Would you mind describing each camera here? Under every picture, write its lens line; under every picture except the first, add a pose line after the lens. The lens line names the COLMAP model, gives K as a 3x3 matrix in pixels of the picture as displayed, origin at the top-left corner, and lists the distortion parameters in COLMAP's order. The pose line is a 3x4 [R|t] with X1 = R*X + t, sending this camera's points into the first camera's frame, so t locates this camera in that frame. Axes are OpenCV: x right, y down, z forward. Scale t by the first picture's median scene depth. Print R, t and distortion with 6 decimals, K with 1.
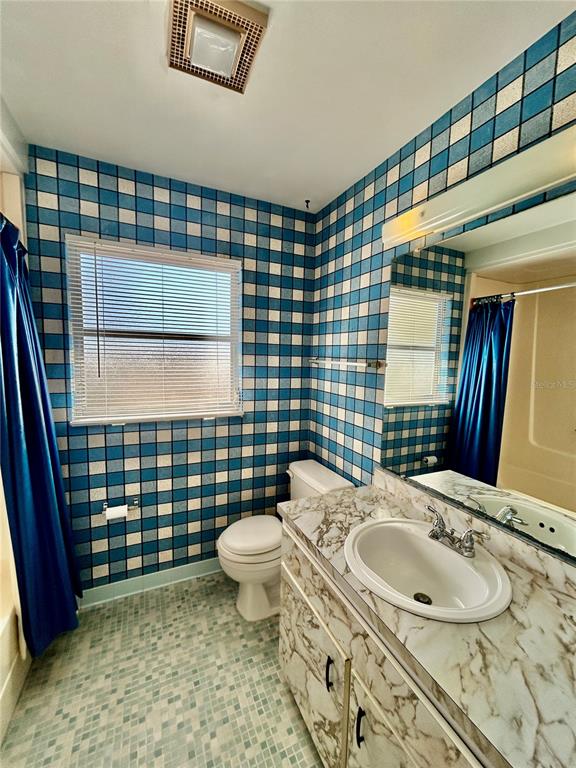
lens RADIAL K [[312.3, 0, 290.2], [0, 312.3, 383.2], [0, 0, 1]] dist [-0.003635, 0.002294]
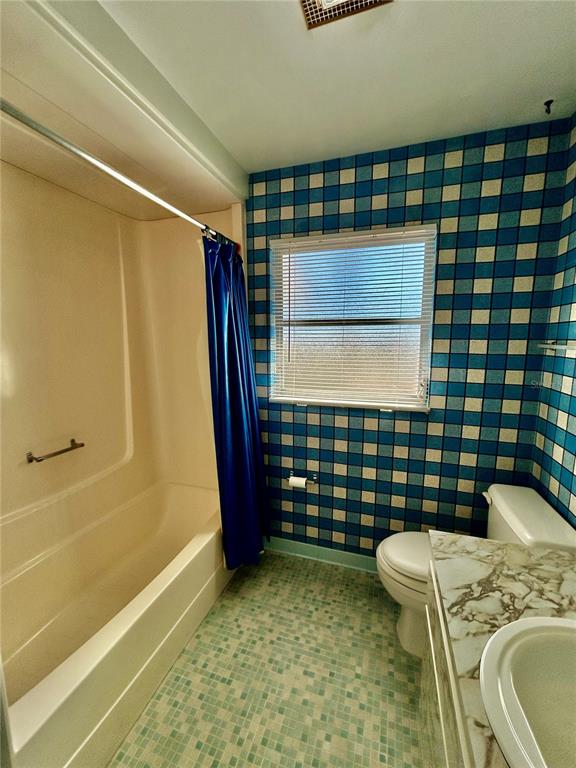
lens RADIAL K [[312.3, 0, 290.2], [0, 312.3, 383.2], [0, 0, 1]] dist [-0.003635, 0.002294]
pose [[0.729768, 0.071265, -0.679970, 0.166805], [-0.043787, 0.997383, 0.057538, -0.007181], [0.682291, -0.012216, 0.730979, 0.158794]]
